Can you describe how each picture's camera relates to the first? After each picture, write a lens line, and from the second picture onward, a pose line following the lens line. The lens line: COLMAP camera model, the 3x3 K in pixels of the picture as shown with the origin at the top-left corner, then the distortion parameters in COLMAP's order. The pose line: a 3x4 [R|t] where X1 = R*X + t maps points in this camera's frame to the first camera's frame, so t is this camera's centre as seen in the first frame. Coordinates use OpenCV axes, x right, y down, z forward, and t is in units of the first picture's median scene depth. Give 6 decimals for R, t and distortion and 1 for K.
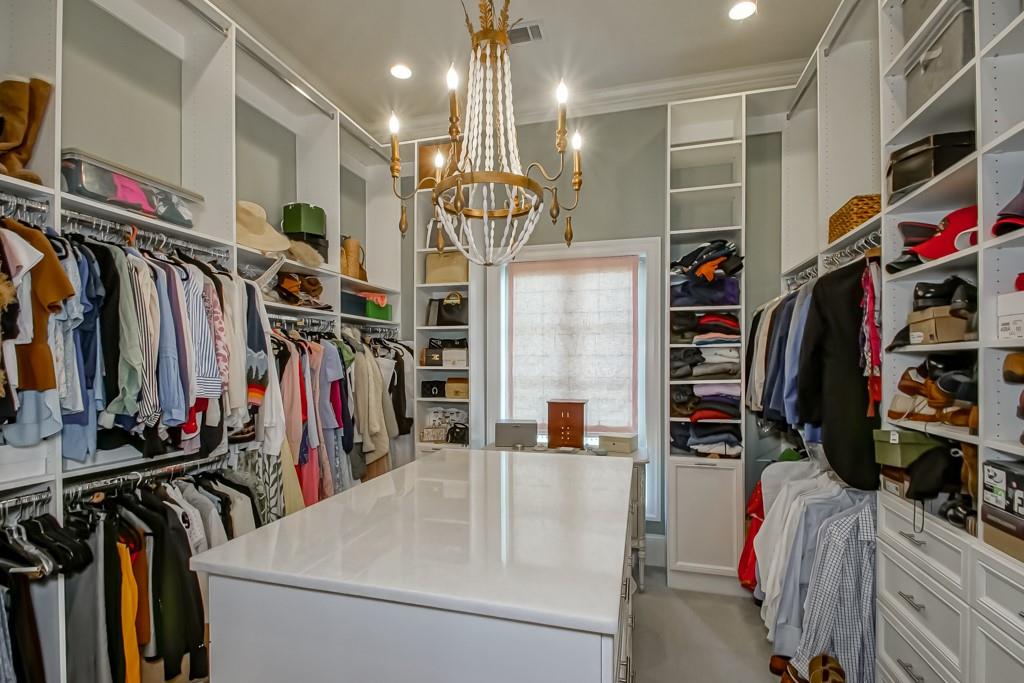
lens RADIAL K [[456.0, 0, 518.6], [0, 456.0, 370.8], [0, 0, 1]] dist [-0.001738, -0.007176]
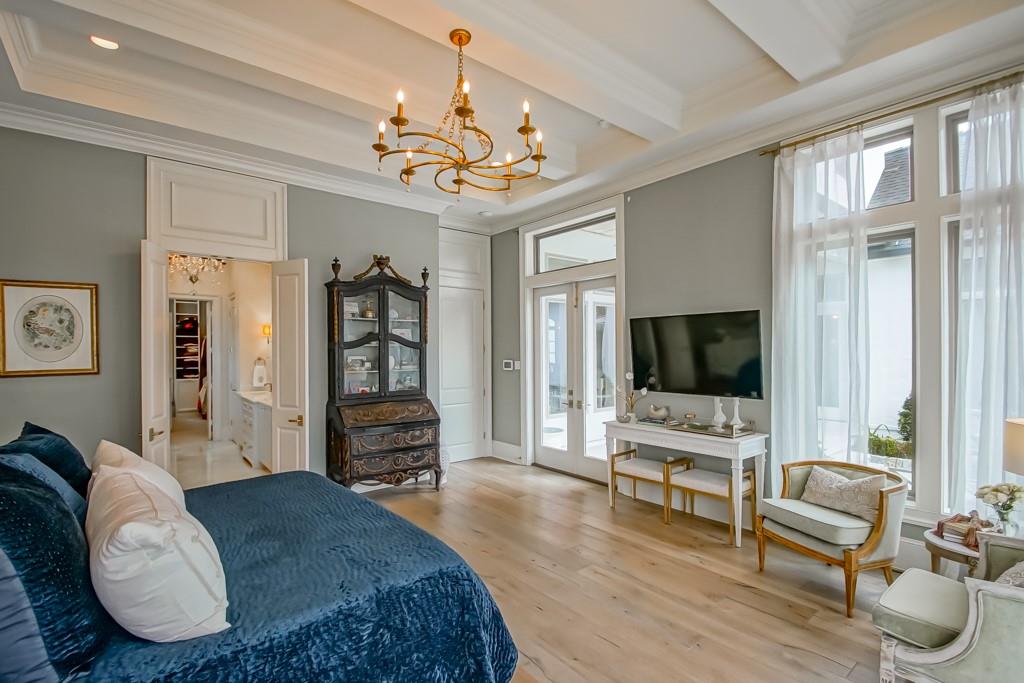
lens RADIAL K [[456.0, 0, 505.2], [0, 456.0, 348.8], [0, 0, 1]] dist [-0.001738, -0.007176]
pose [[0.559426, -0.005867, 0.828859, -1.094804], [0.010302, 0.999947, 0.000125, -0.015029], [-0.828816, 0.008469, 0.559457, -2.902152]]
